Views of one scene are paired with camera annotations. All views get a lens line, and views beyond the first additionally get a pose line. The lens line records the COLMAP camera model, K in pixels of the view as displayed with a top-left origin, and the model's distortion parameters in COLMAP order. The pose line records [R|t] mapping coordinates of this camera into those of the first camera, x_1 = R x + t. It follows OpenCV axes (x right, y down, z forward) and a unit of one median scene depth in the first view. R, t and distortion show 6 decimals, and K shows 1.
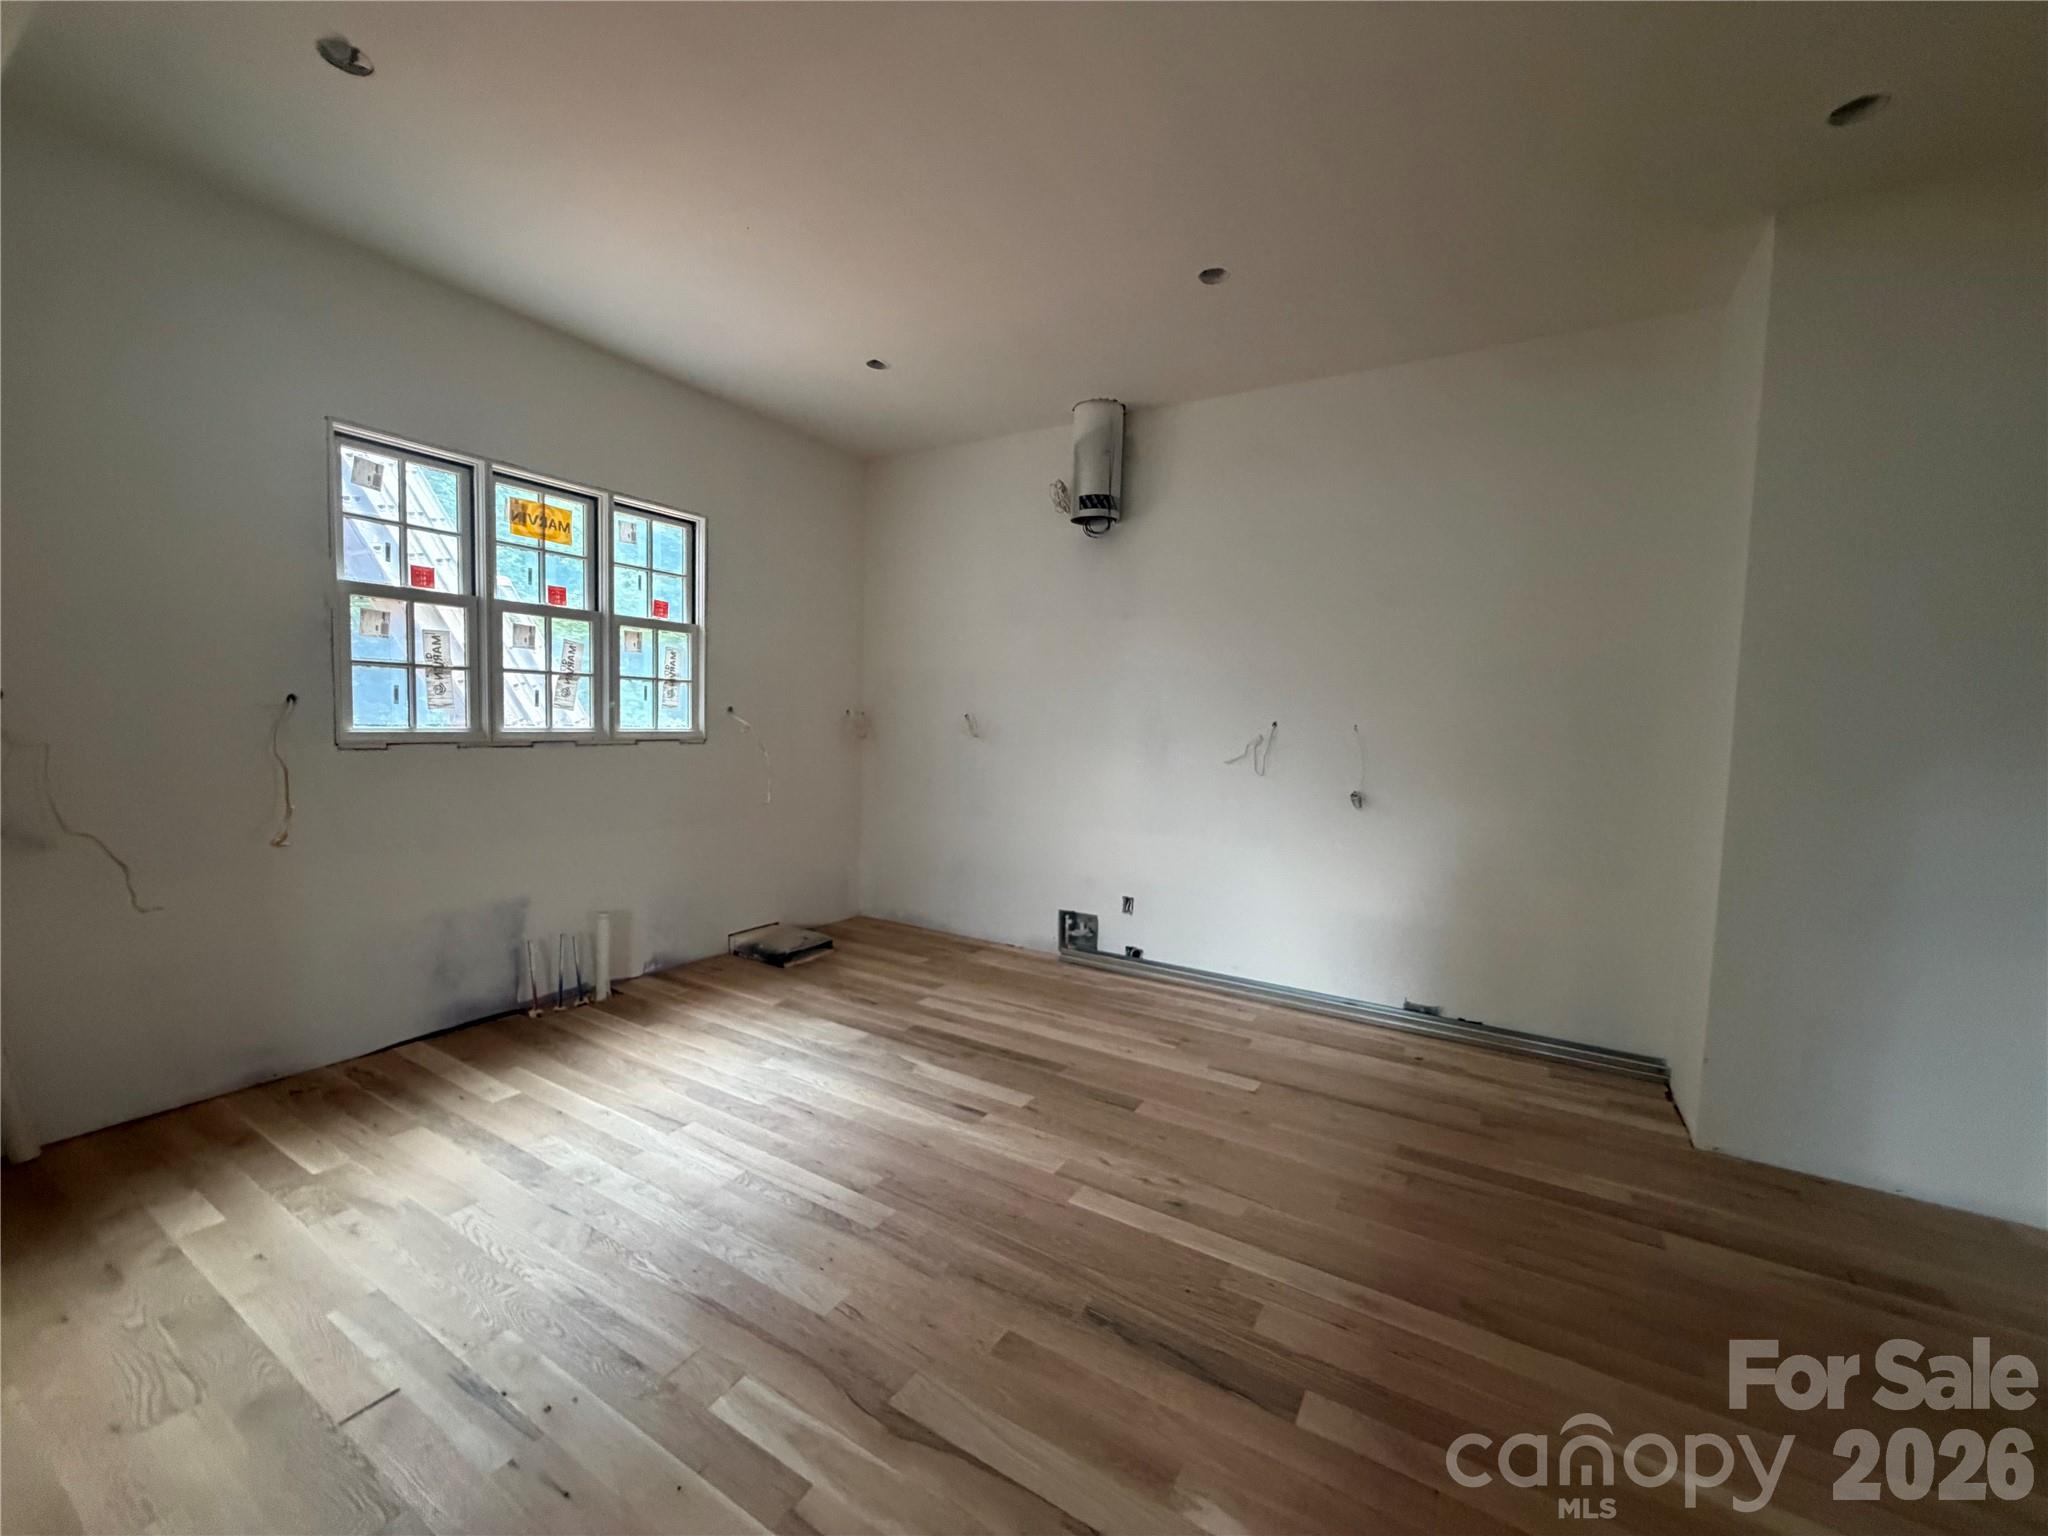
lens RADIAL K [[819.9, 0, 1019.7], [0, 819.9, 761.8], [0, 0, 1]] dist [-0.001177, 0.000724]
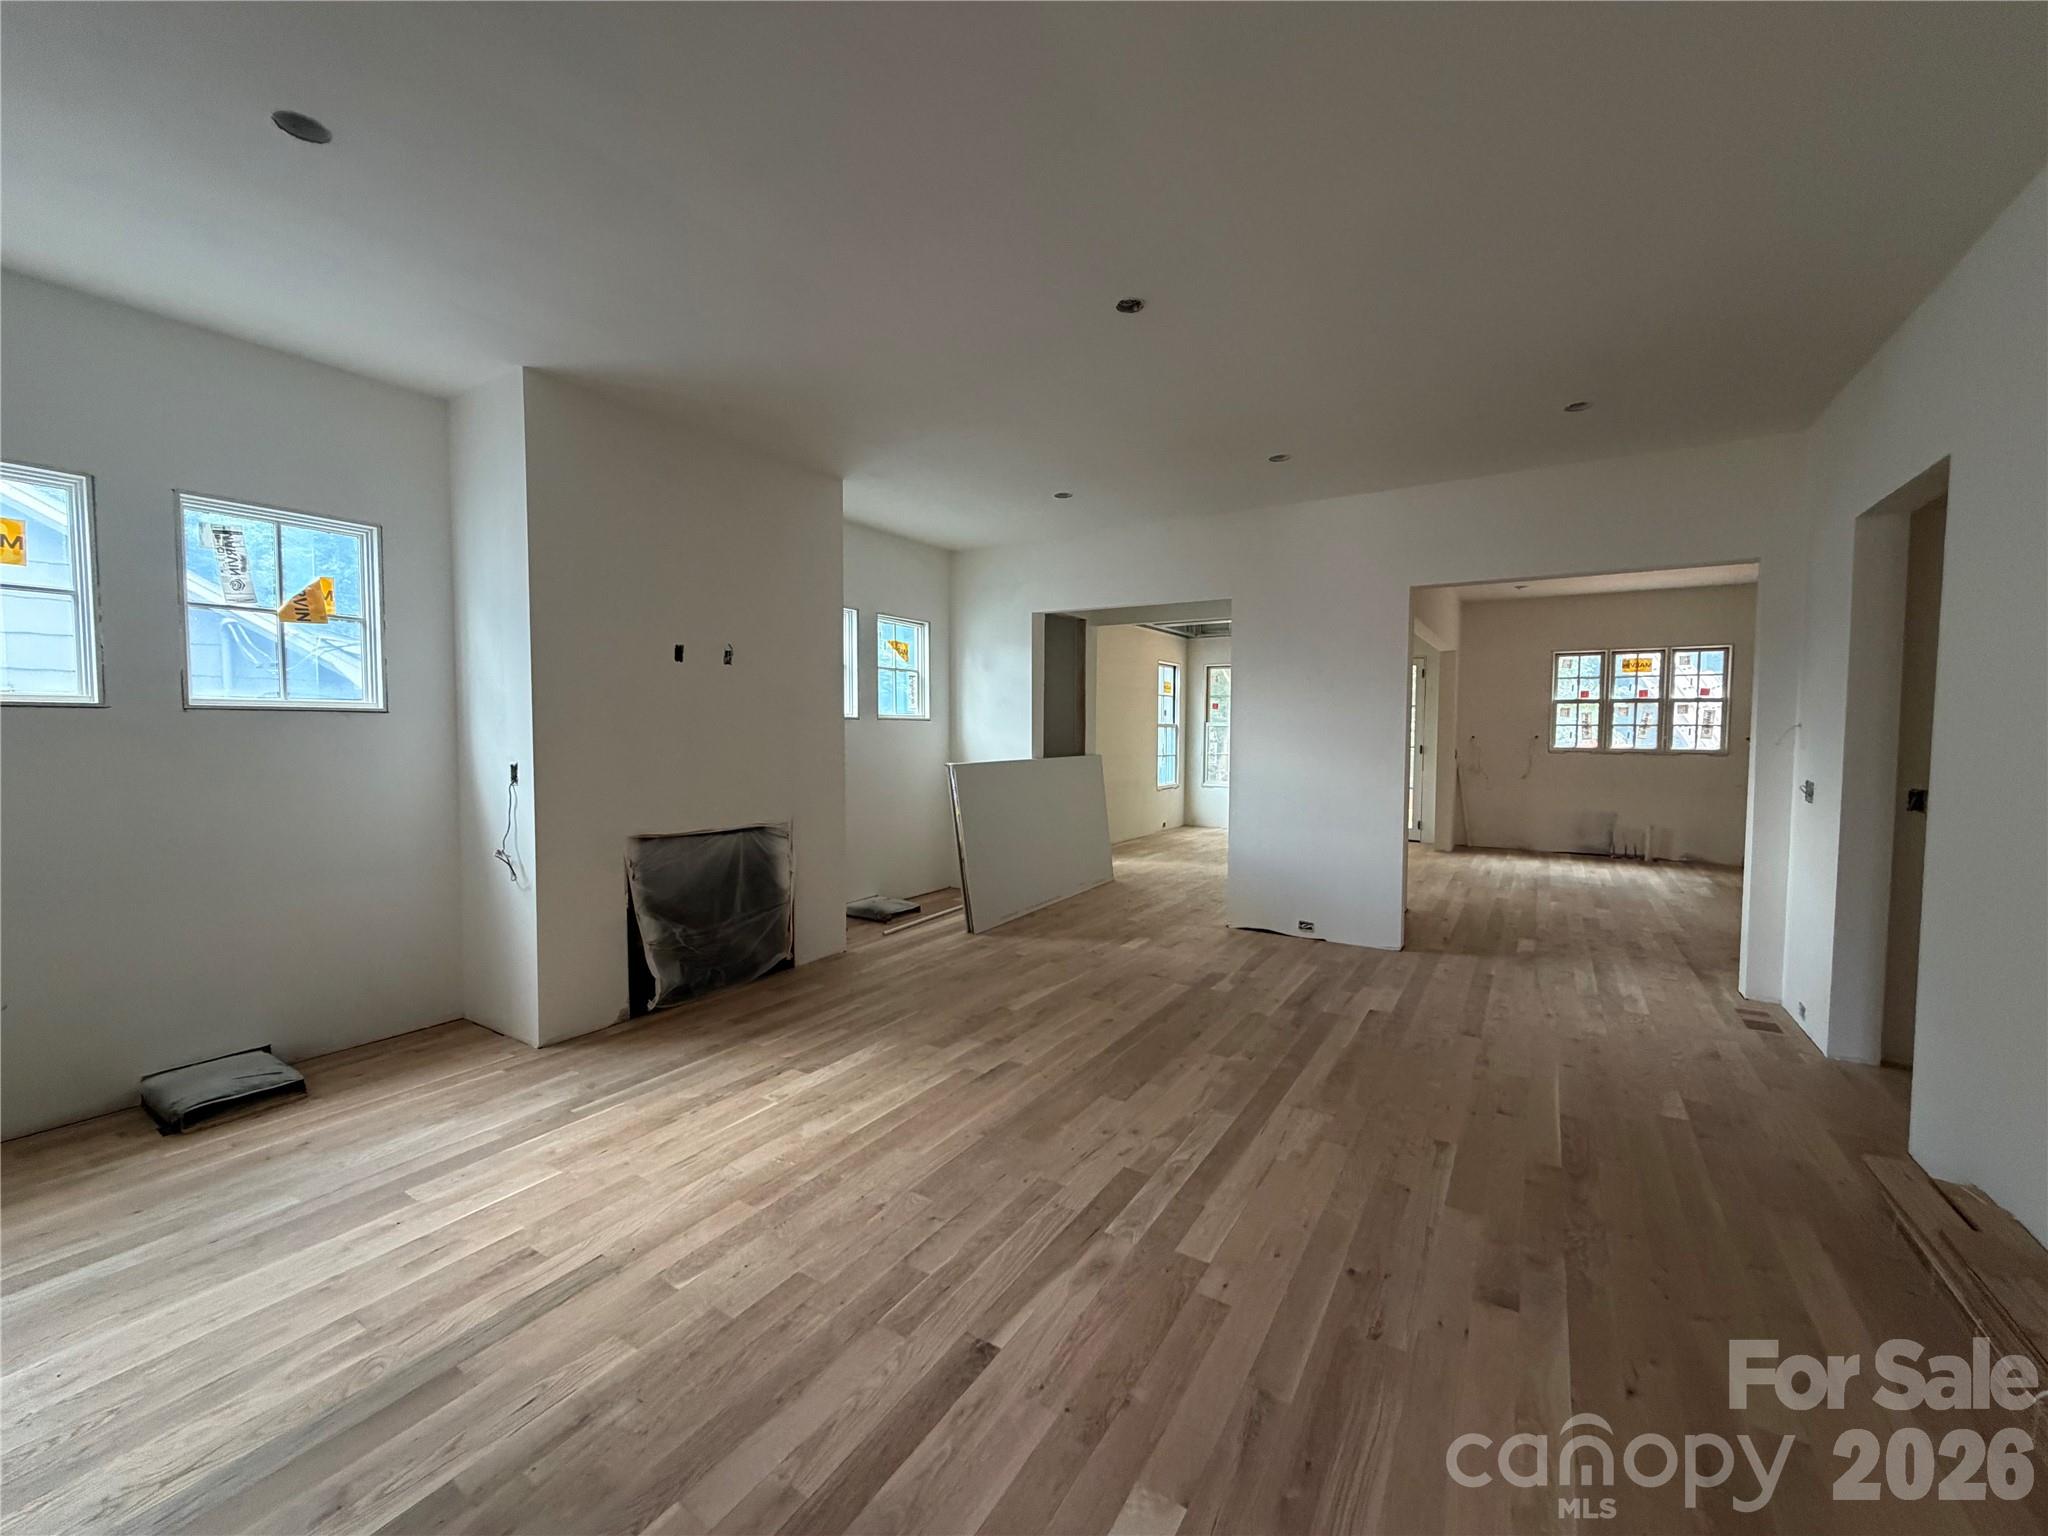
lens RADIAL K [[819.9, 0, 992.4], [0, 819.9, 772.0], [0, 0, 1]] dist [-0.001177, 0.000724]
pose [[-0.040202, 0.036381, -0.998529, 2.006035], [-0.053063, 0.997849, 0.038492, 0.041718], [0.997782, 0.054532, -0.038185, -0.854221]]
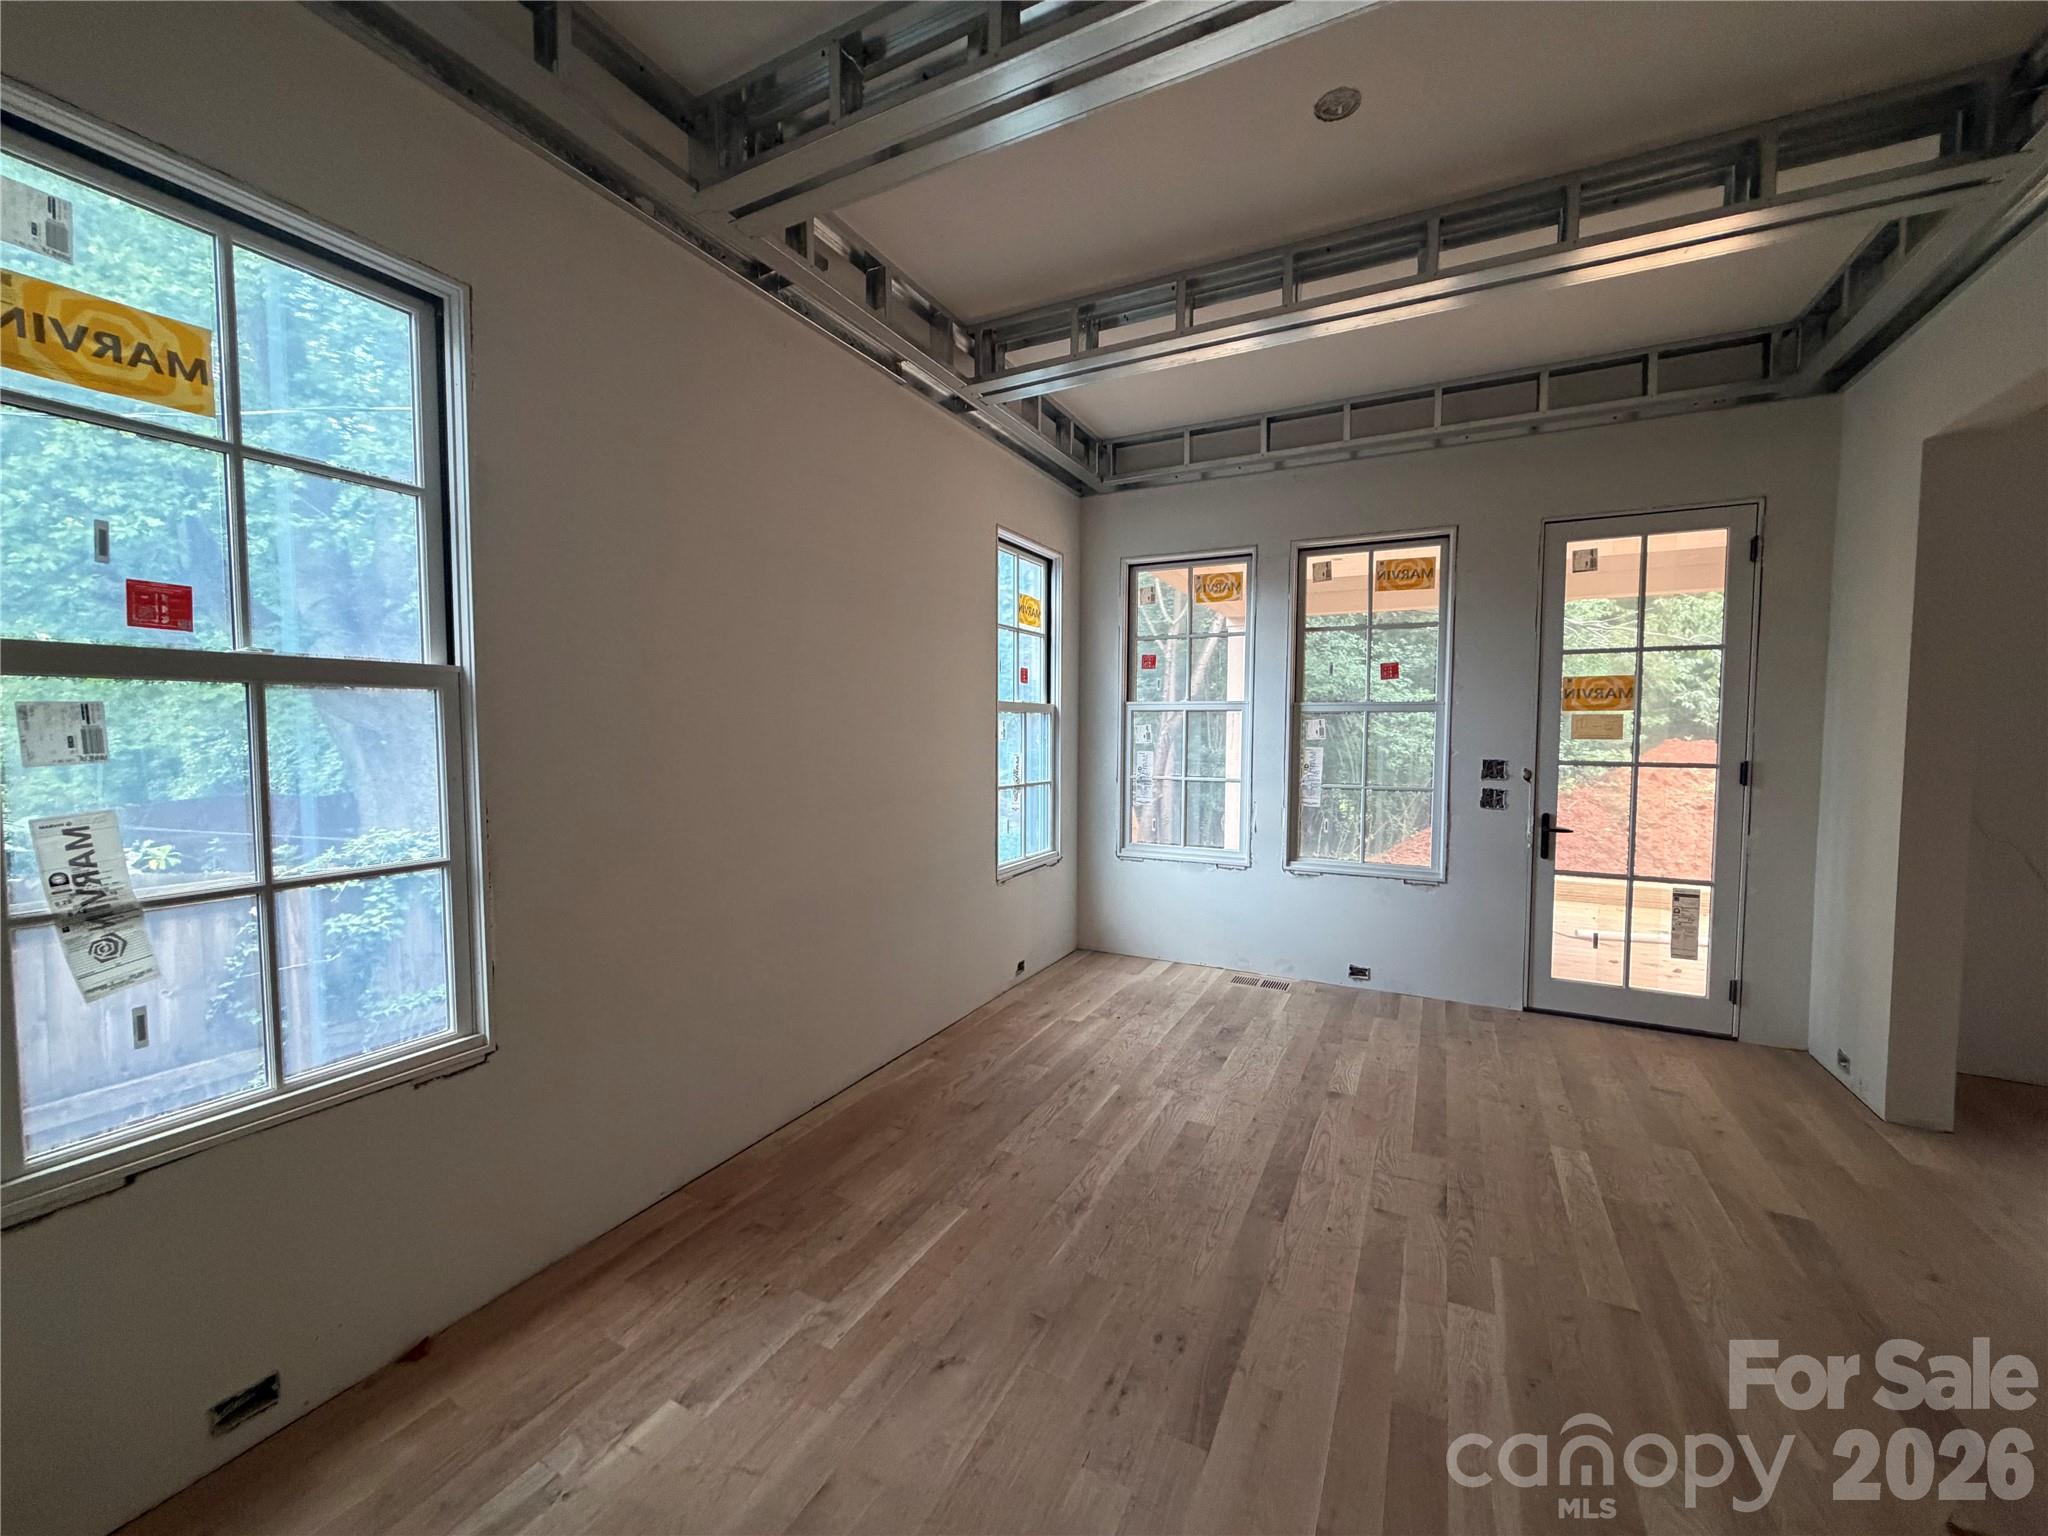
lens RADIAL K [[819.9, 0, 1014.9], [0, 819.9, 778.3], [0, 0, 1]] dist [-0.001177, 0.000724]
pose [[0.068433, 0.046669, -0.996564, 1.725536], [-0.045758, 0.998001, 0.043594, 0.035983], [0.996606, 0.042617, 0.070432, -0.791325]]
